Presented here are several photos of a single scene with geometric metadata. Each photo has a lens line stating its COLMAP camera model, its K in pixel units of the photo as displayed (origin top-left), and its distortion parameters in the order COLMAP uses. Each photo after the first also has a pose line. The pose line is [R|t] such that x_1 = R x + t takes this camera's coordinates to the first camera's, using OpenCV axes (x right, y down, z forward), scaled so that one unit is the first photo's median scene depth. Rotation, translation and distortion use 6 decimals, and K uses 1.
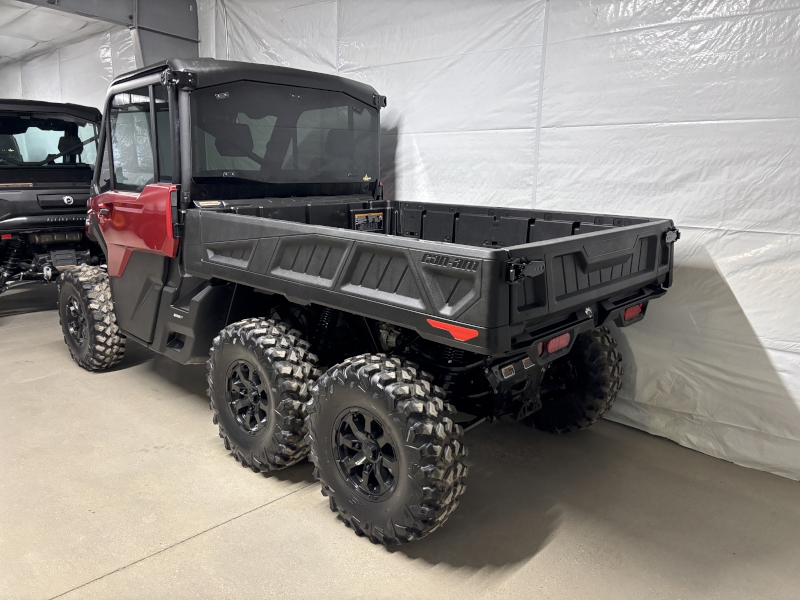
lens RADIAL K [[603.7, 0, 400.0], [0, 603.7, 300.0], [0, 0, 1]] dist [0.002298, -0.079300]
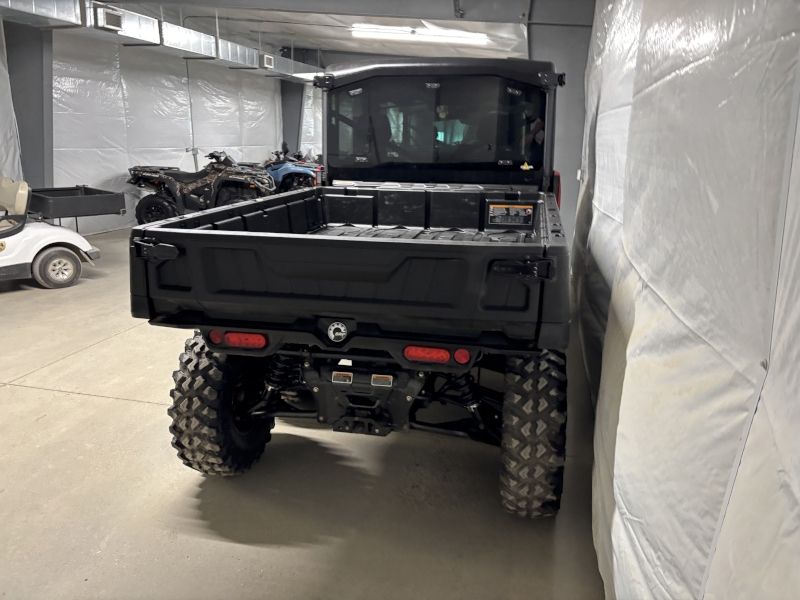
lens RADIAL K [[603.7, 0, 400.0], [0, 603.7, 300.0], [0, 0, 1]] dist [0.002298, -0.079300]
pose [[0.506114, 0.214055, -0.835481, 0.674080], [-0.189443, 0.972645, 0.134437, -0.097042], [0.841403, 0.090236, 0.532821, 0.390511]]
